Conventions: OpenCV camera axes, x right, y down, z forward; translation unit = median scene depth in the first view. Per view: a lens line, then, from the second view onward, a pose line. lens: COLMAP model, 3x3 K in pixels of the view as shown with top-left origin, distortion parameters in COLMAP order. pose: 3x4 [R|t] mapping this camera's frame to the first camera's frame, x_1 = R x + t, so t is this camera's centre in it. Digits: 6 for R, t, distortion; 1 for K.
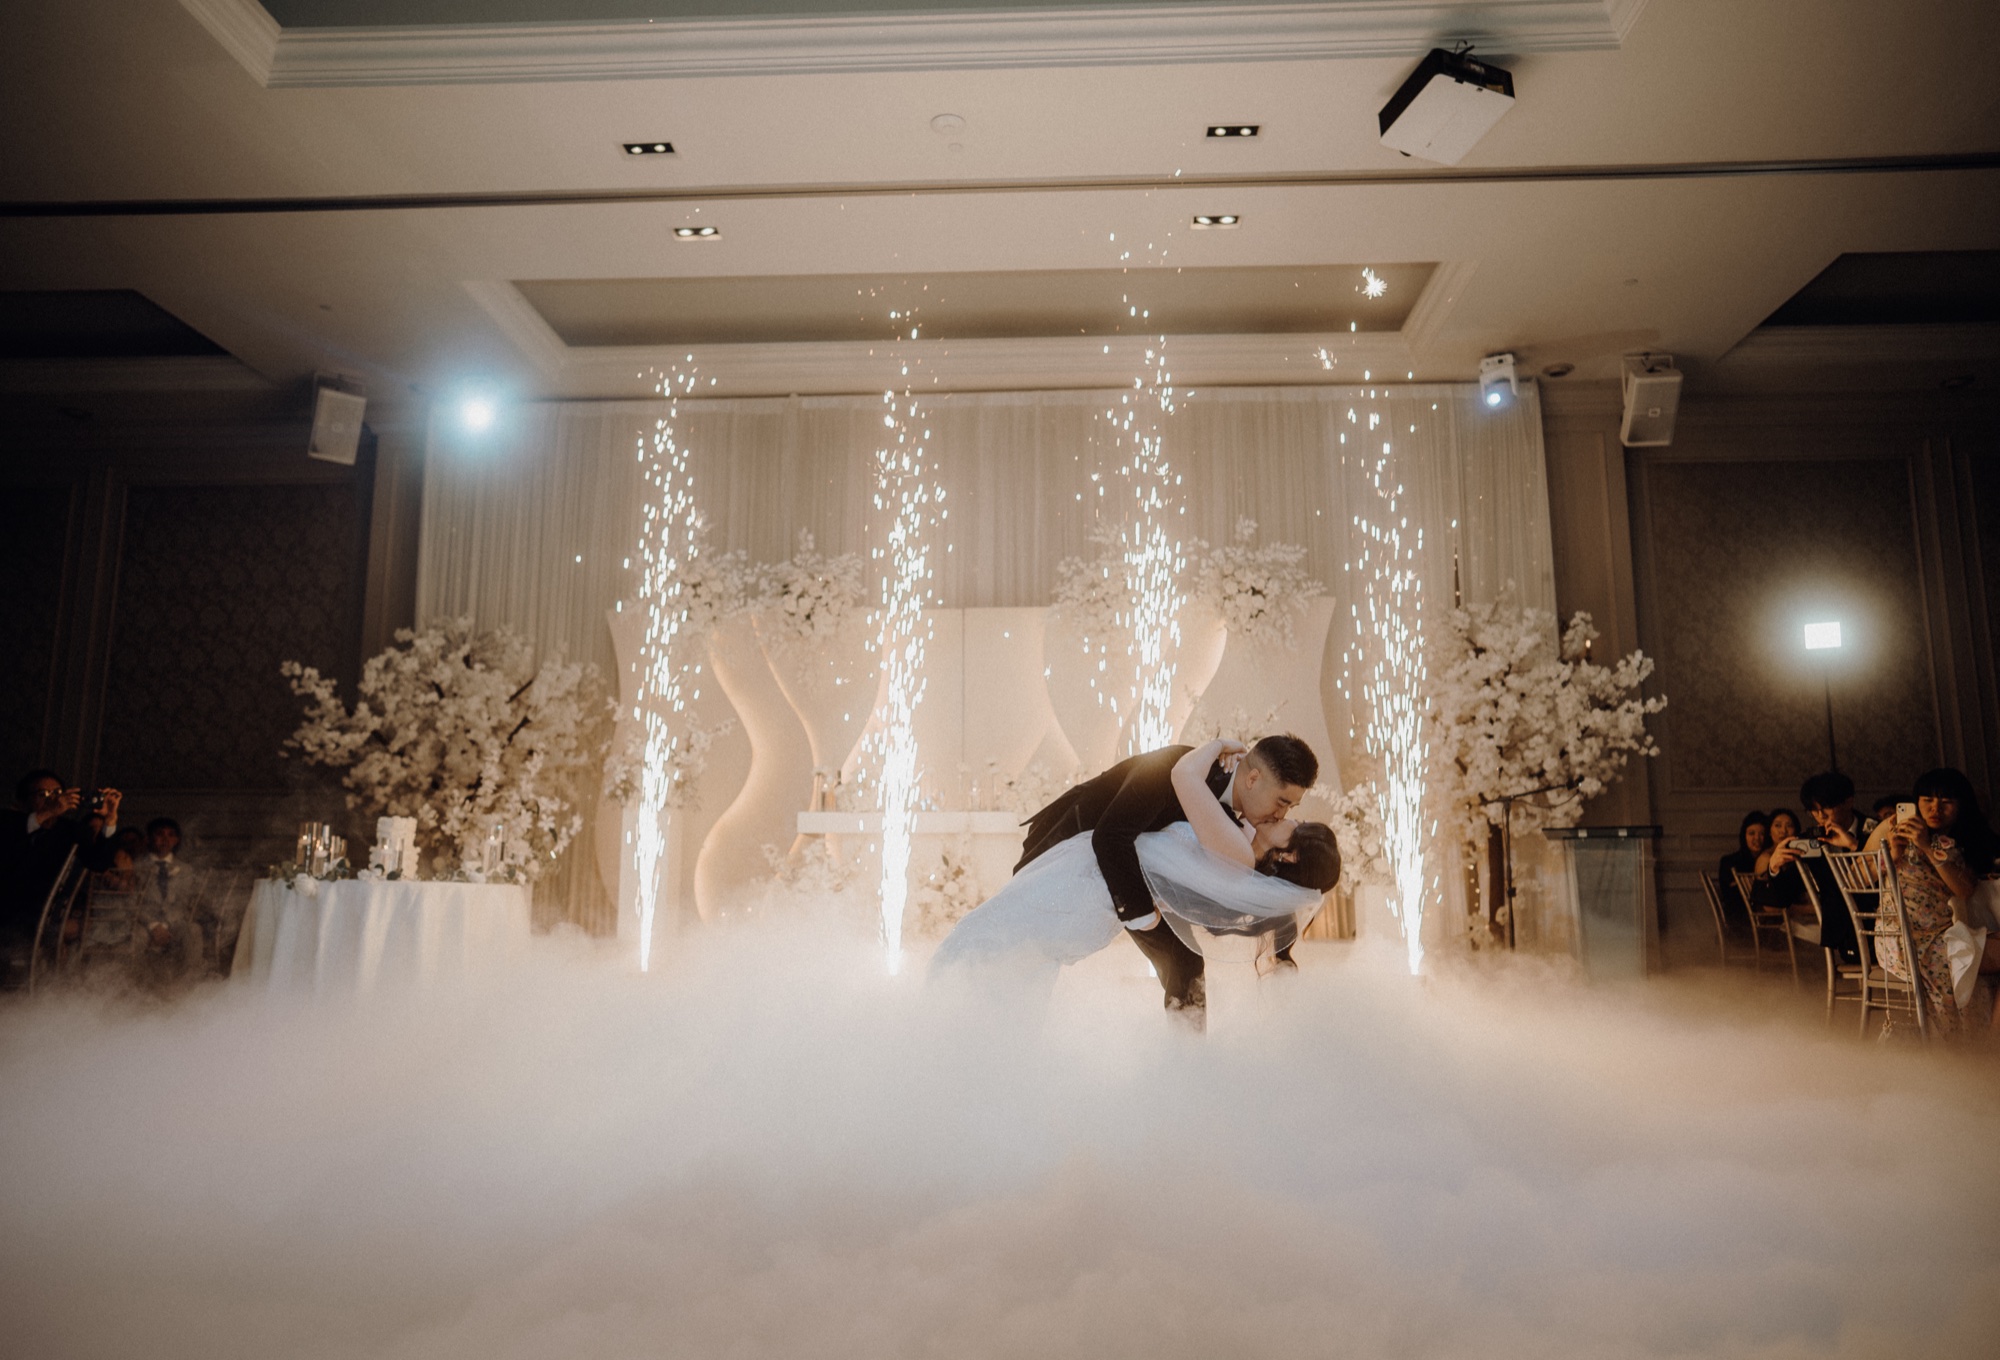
lens RADIAL K [[1341.1, 0, 992.6], [0, 1341.1, 697.1], [0, 0, 1]] dist [-0.038693, 0.052497]
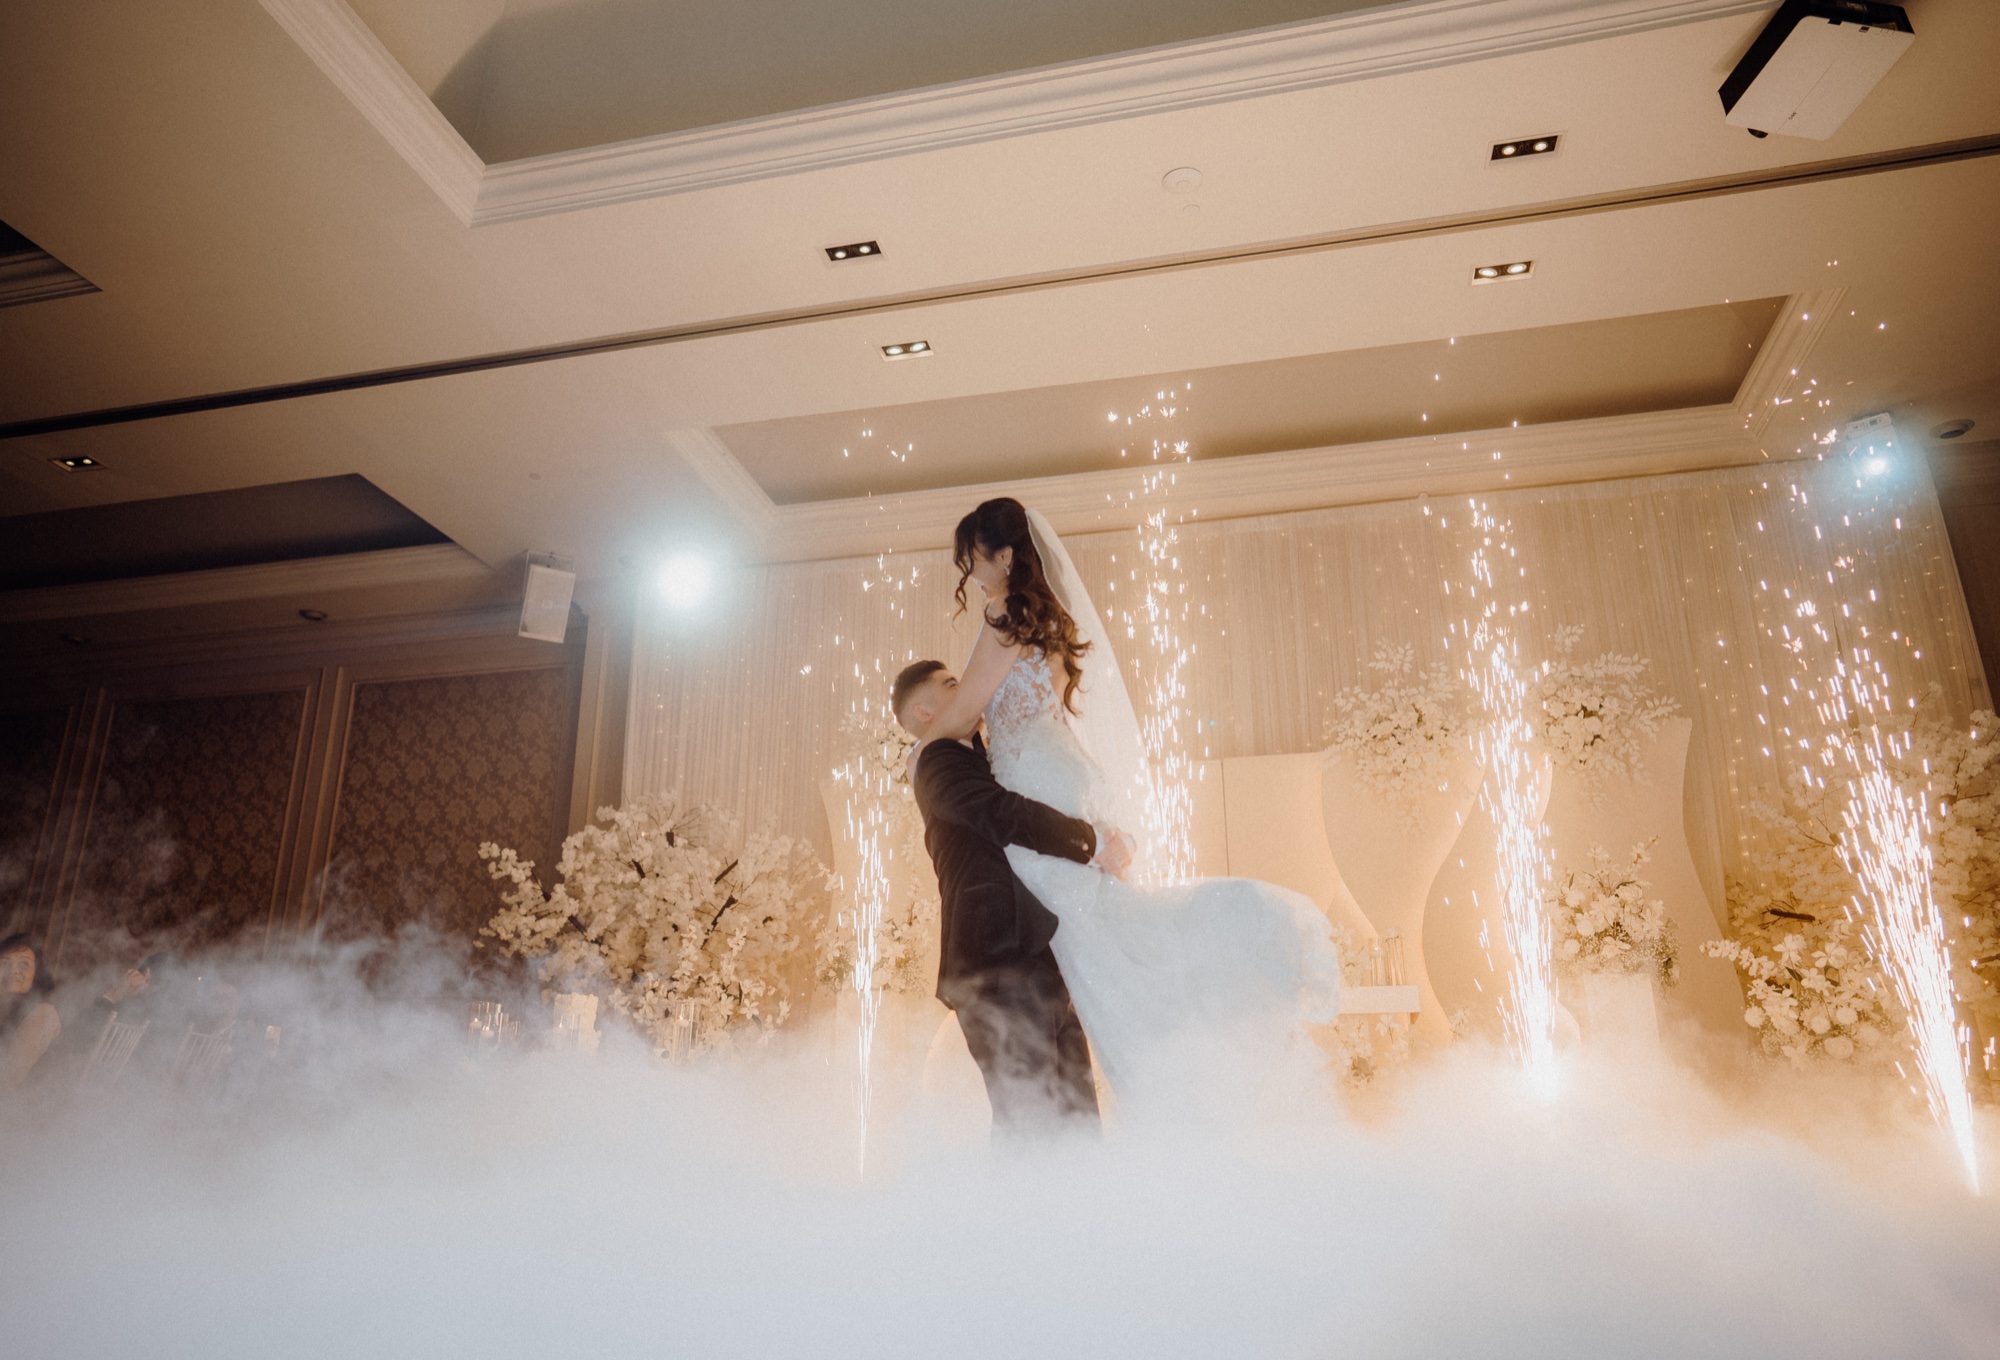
lens RADIAL K [[1369.2, 0, 947.9], [0, 1369.2, 686.3], [0, 0, 1]] dist [-0.042173, 0.054577]
pose [[0.980142, -0.060055, -0.188984, -0.027848], [0.026390, 0.984064, -0.175848, 0.040785], [0.196533, 0.167369, 0.966107, 0.126108]]
